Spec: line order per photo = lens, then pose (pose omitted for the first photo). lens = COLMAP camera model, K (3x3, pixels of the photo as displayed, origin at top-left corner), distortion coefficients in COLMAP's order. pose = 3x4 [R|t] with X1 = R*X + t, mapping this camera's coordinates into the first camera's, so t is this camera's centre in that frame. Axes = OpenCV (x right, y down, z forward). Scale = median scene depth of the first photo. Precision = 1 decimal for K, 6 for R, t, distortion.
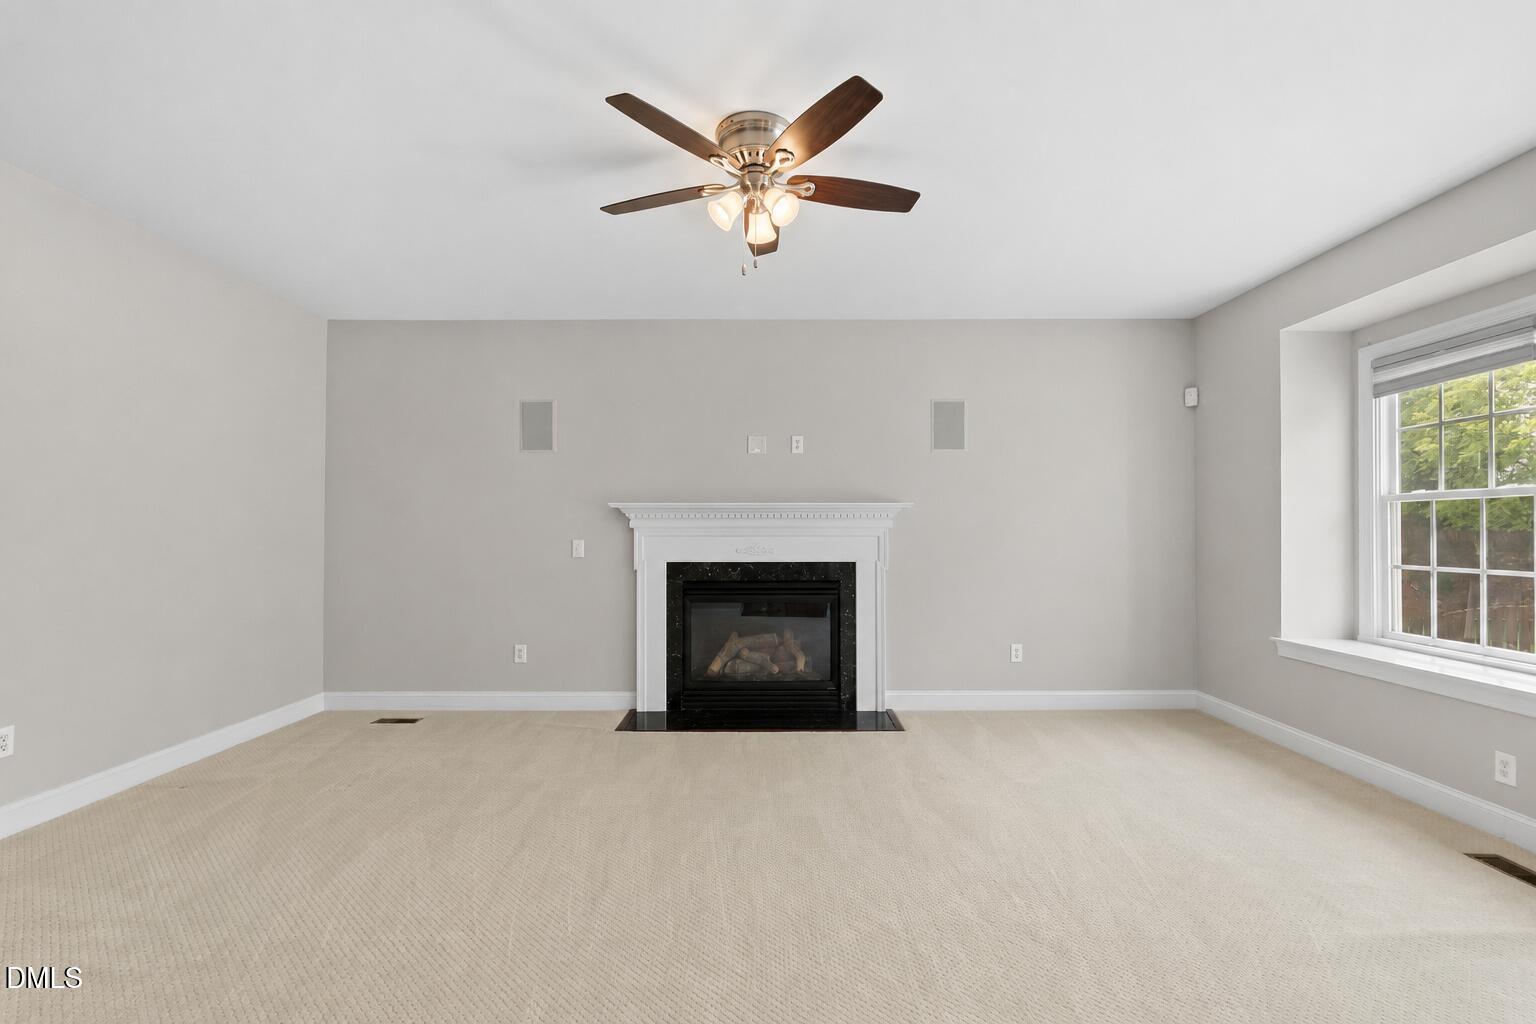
lens RADIAL K [[683.6, 0, 768.0], [0, 683.6, 512.0], [0, 0, 1]] dist [0.000635, 0.000154]
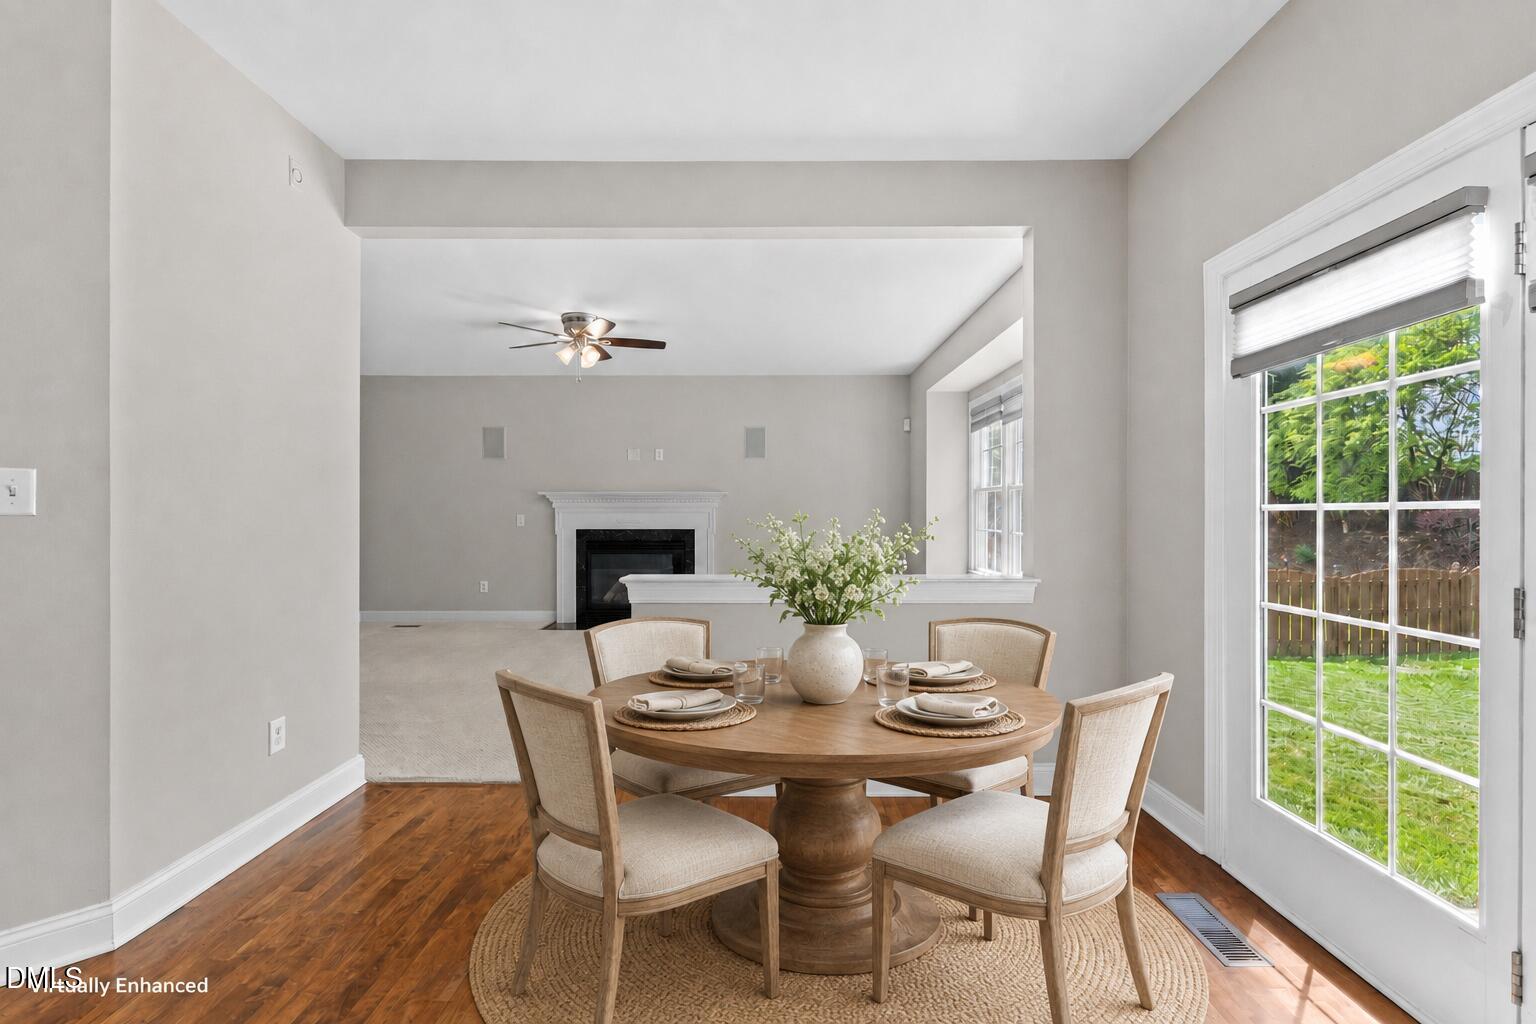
lens RADIAL K [[714.7, 0, 768.0], [0, 714.7, 512.0], [0, 0, 1]] dist [-0.000749, 0.000065]
pose [[0.999988, 0.001214, -0.004680, 0.309734], [-0.001140, 0.999873, 0.015873, 0.006980], [0.004699, -0.015868, 0.999863, -0.665062]]
